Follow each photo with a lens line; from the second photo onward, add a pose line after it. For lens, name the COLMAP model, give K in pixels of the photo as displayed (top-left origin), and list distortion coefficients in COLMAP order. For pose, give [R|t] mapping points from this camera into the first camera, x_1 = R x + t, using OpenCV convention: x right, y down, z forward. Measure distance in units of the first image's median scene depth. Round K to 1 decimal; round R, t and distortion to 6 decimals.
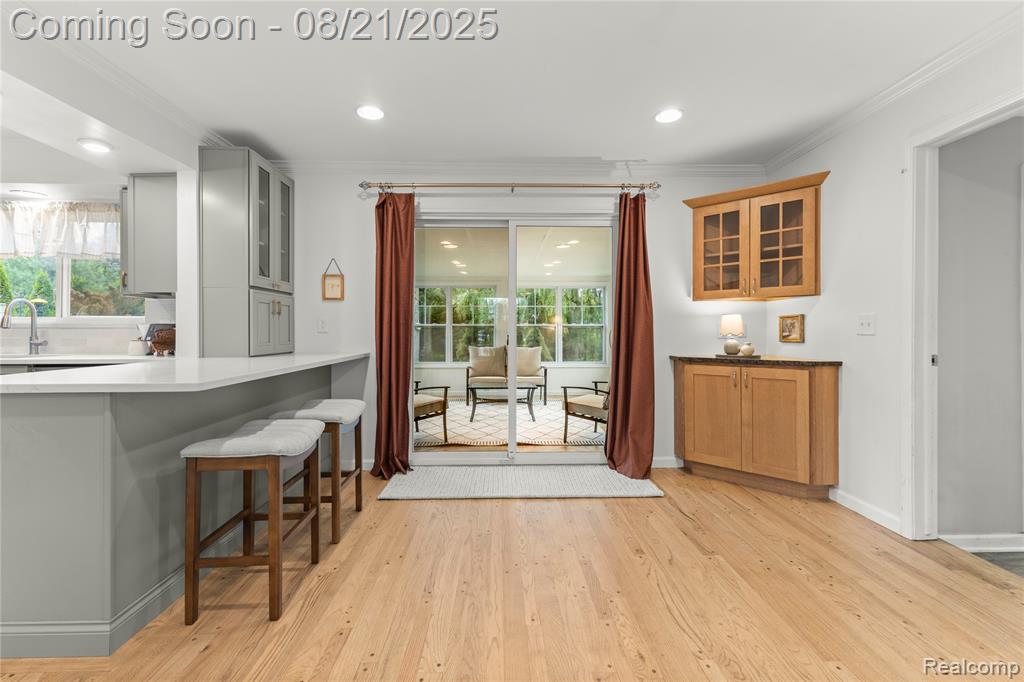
lens RADIAL K [[444.3, 0, 512.3], [0, 444.3, 327.4], [0, 0, 1]] dist [0.006689, -0.001124]
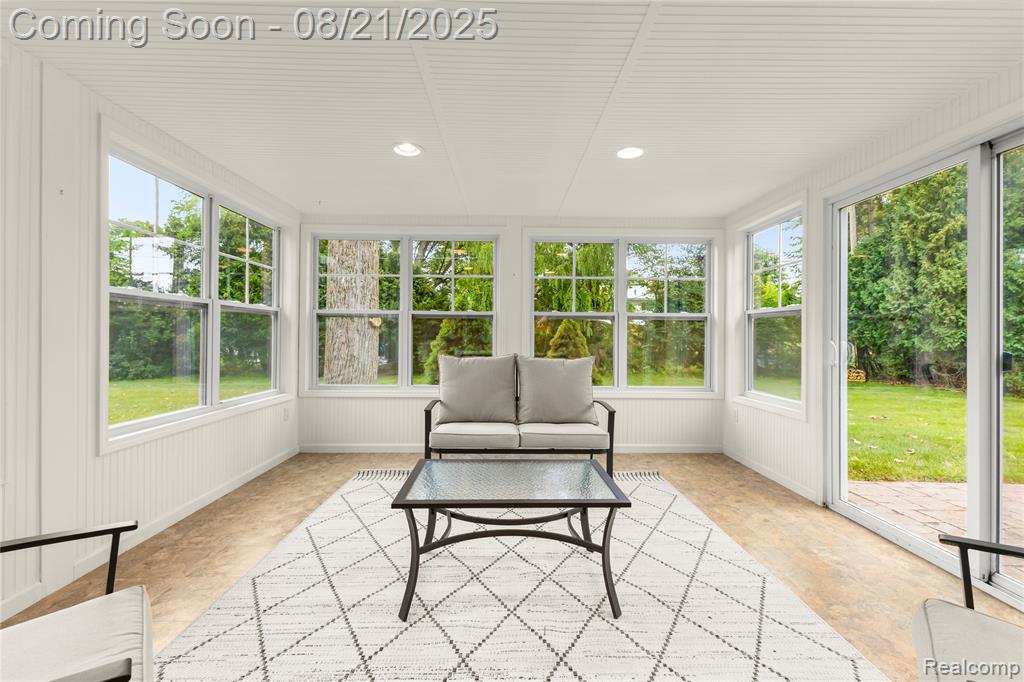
lens RADIAL K [[444.3, 0, 511.0], [0, 444.3, 336.3], [0, 0, 1]] dist [0.006689, -0.001124]
pose [[0.999808, 0.007662, -0.018035, -0.011929], [-0.007680, 0.999970, -0.000925, 0.021992], [0.018028, 0.001063, 0.999837, 0.526104]]
